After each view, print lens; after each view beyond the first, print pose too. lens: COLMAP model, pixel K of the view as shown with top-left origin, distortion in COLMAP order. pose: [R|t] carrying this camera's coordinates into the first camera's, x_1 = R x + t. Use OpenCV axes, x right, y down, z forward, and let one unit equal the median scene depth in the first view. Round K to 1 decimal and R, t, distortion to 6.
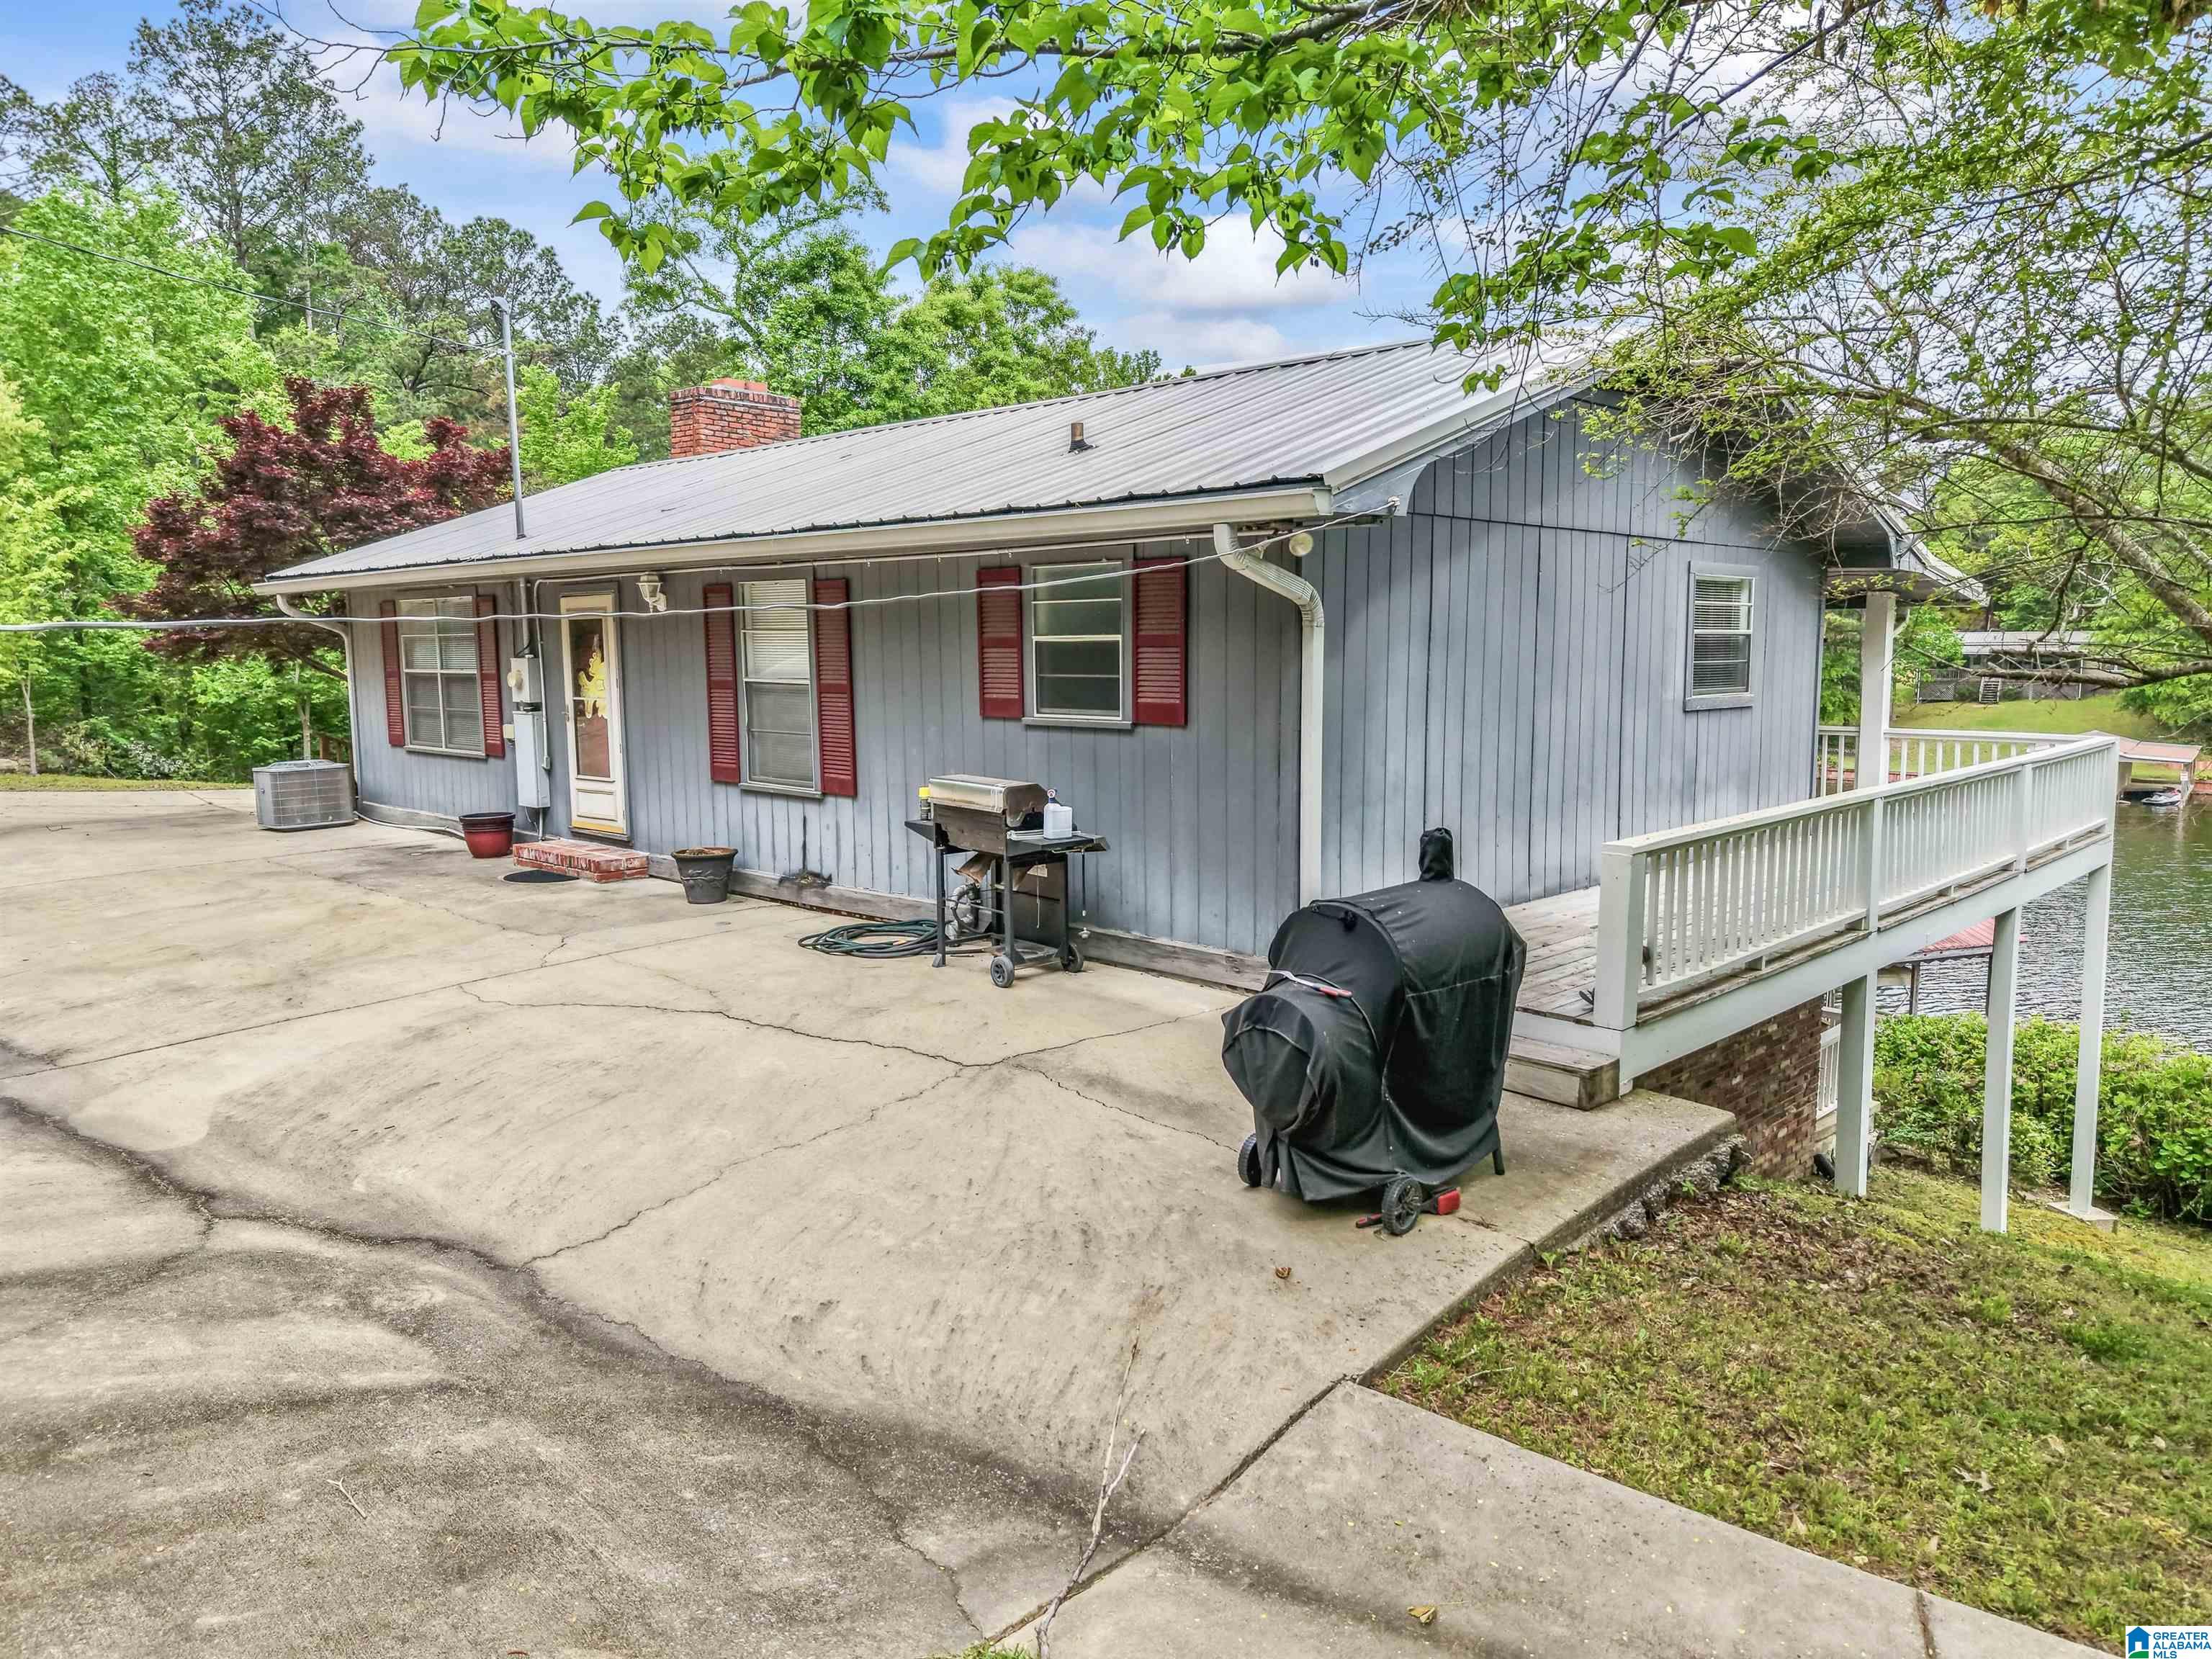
lens RADIAL K [[1582.7, 0, 1115.1], [0, 1582.7, 837.2], [0, 0, 1]] dist [0.081449, -0.121145]
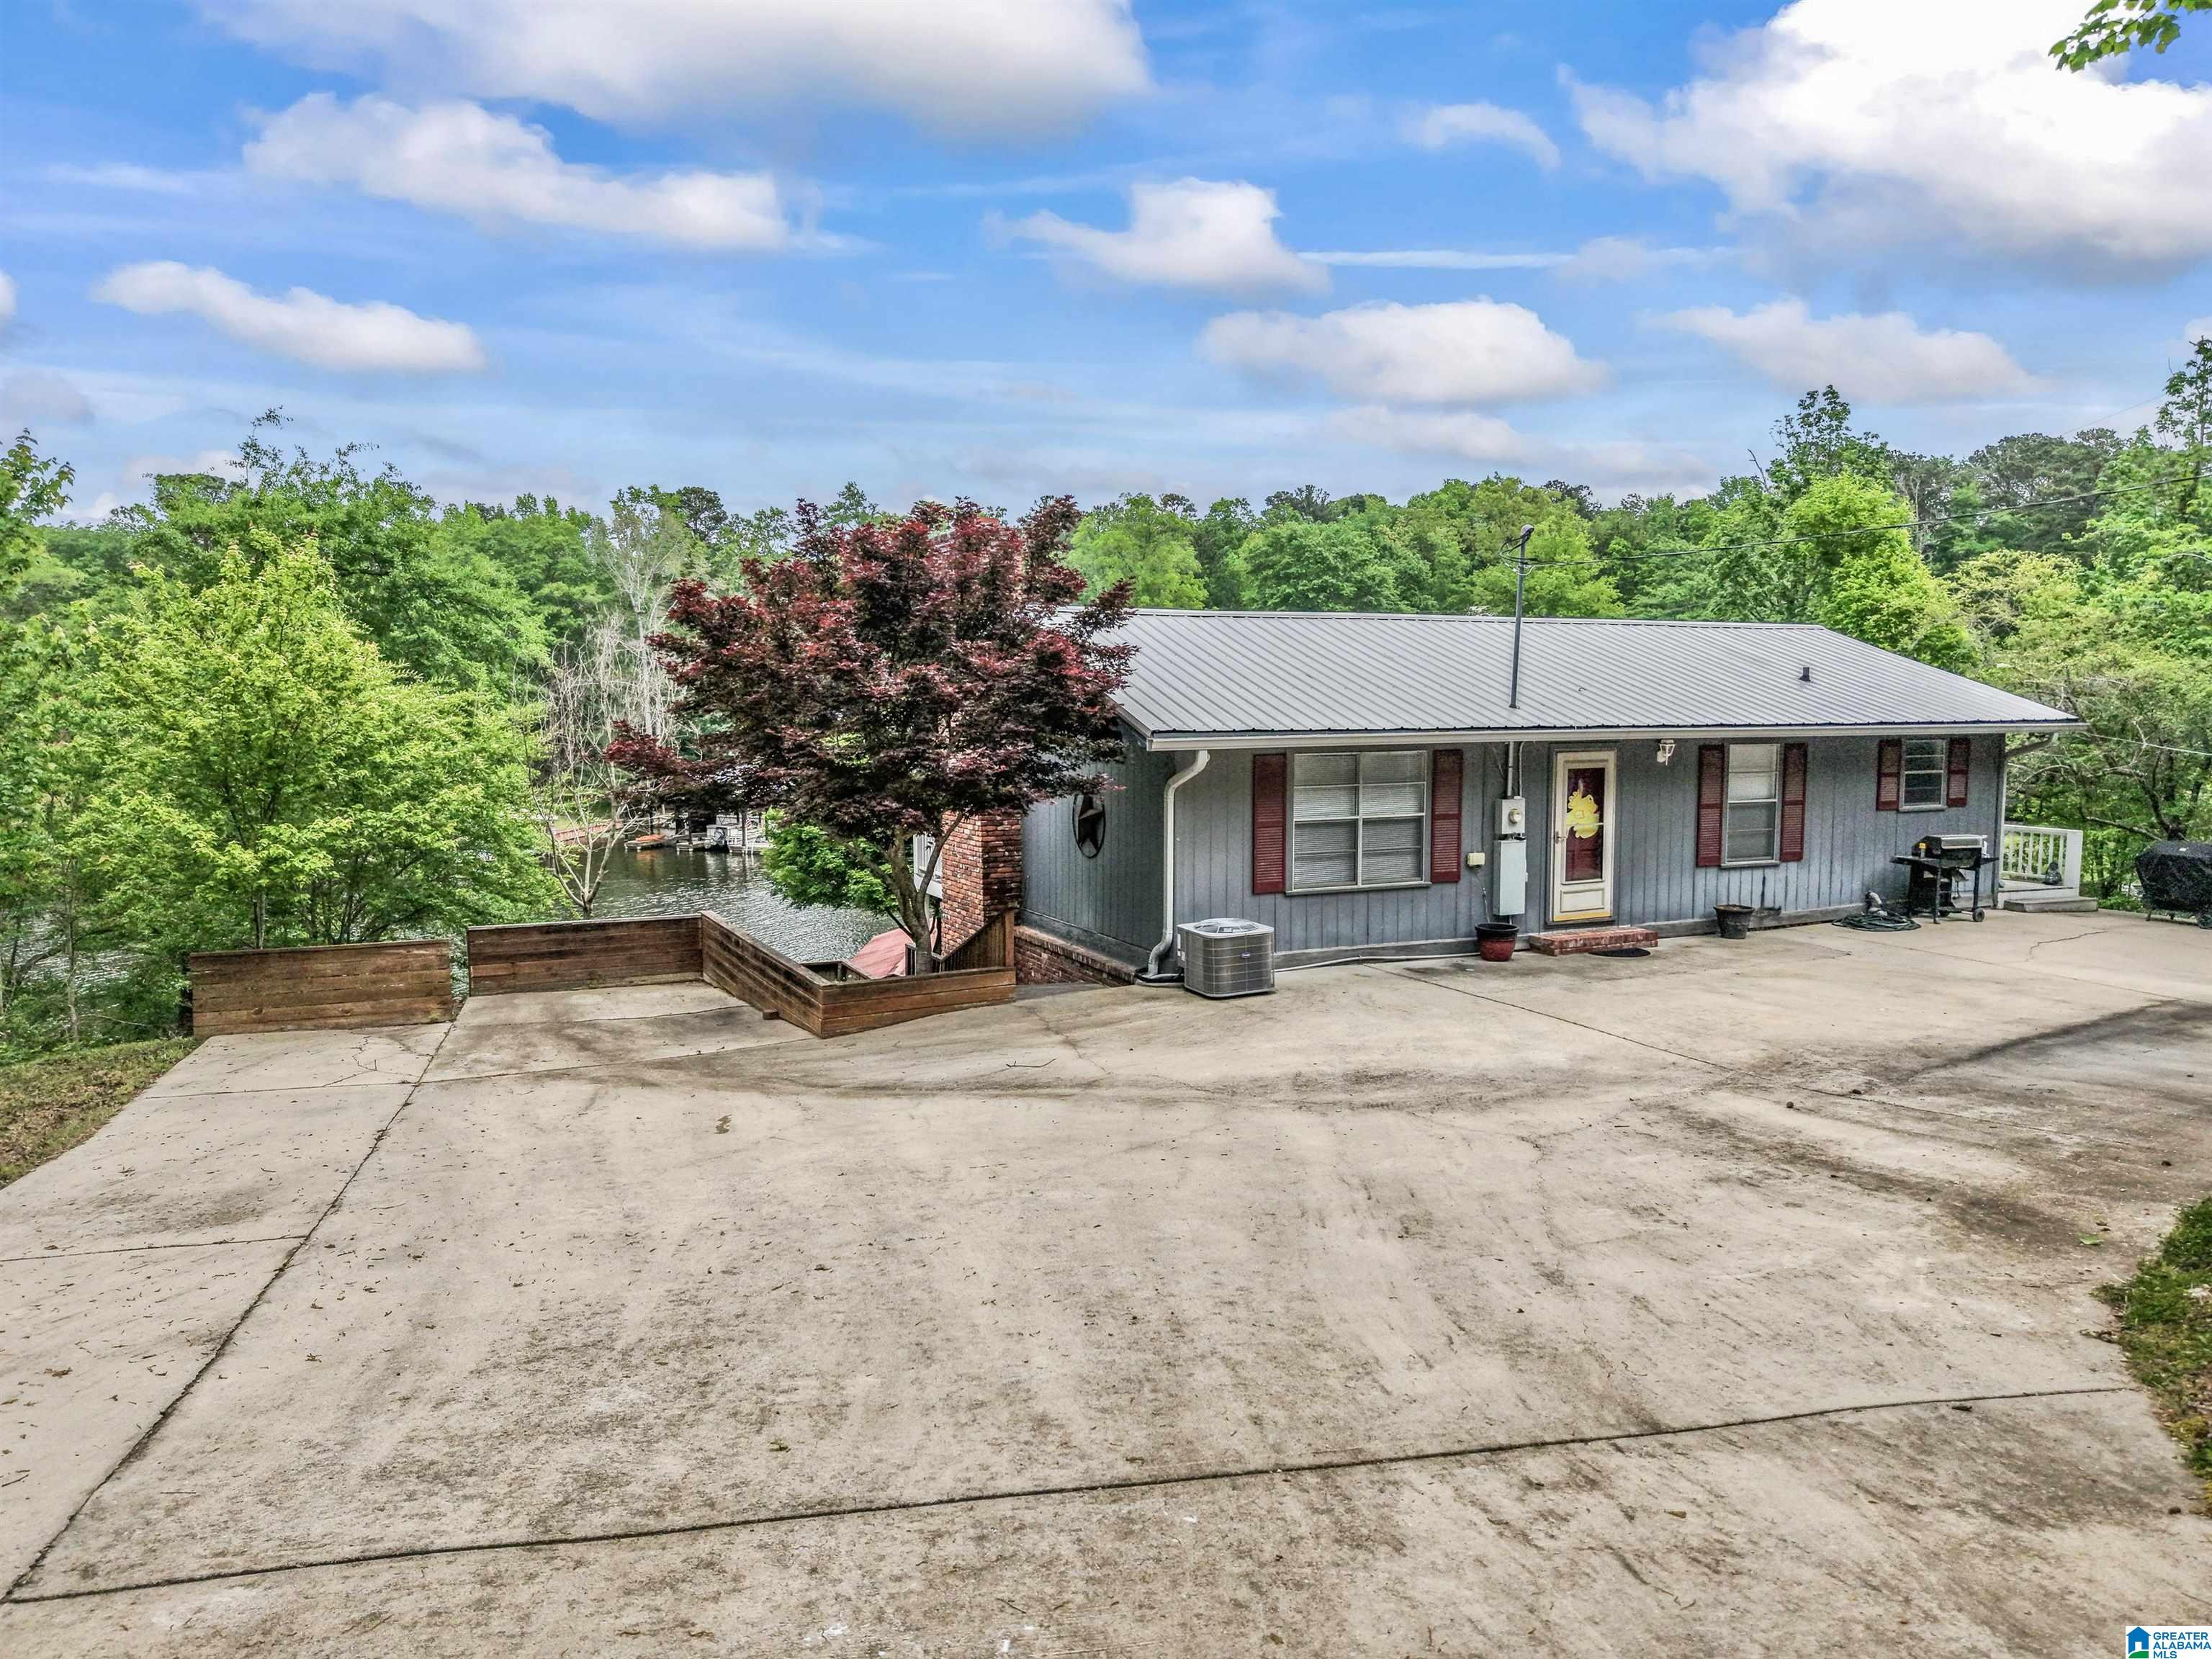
lens RADIAL K [[1582.7, 0, 1115.1], [0, 1582.7, 837.2], [0, 0, 1]] dist [0.081449, -0.121145]
pose [[0.341214, -0.074500, 0.937029, -2.108902], [0.121944, 0.991939, 0.034460, -0.206267], [-0.932042, 0.102507, 0.347548, 1.052194]]
